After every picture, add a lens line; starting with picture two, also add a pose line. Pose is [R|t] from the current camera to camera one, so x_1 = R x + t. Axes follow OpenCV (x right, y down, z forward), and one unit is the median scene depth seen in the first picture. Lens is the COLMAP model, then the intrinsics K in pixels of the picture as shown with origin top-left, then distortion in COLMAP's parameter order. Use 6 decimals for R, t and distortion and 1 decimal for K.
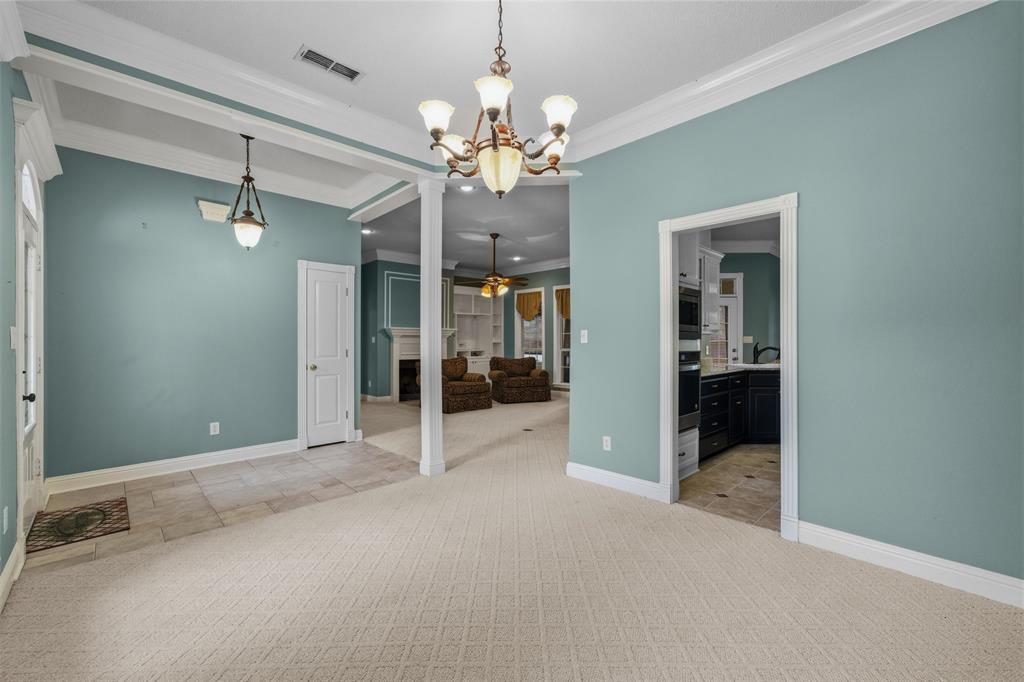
lens RADIAL K [[414.0, 0, 511.1], [0, 414.0, 339.3], [0, 0, 1]] dist [0.002651, 0.000477]
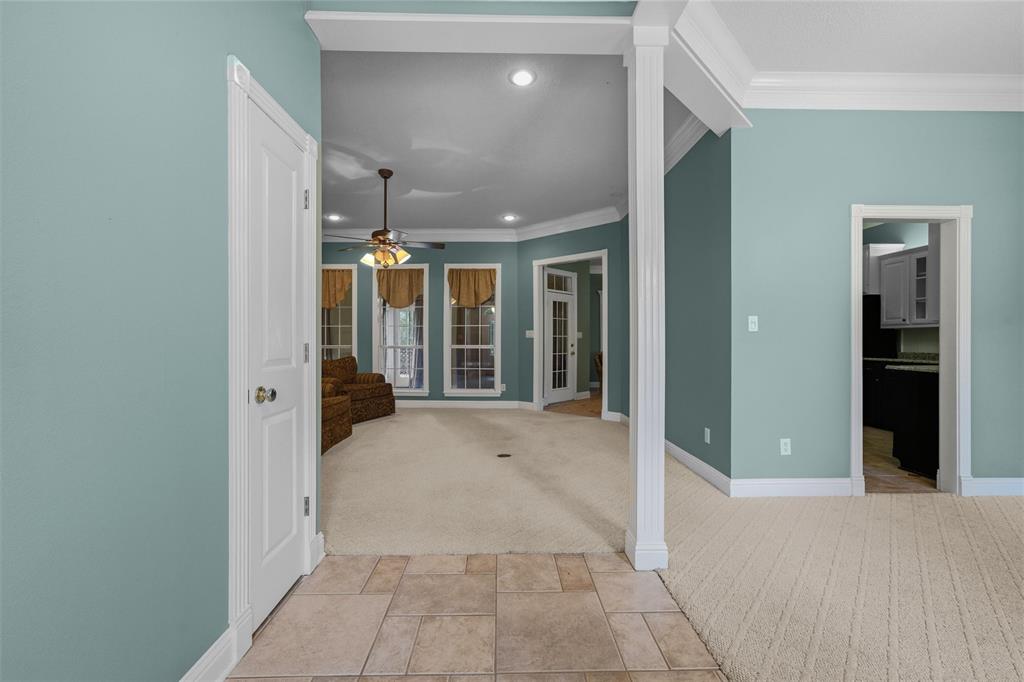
lens RADIAL K [[414.0, 0, 513.3], [0, 414.0, 339.9], [0, 0, 1]] dist [0.002651, 0.000477]
pose [[0.684755, 0.001604, 0.728772, -0.593185], [-0.002321, 0.999997, -0.000020, 0.021910], [-0.728770, -0.001678, 0.684757, 0.618629]]
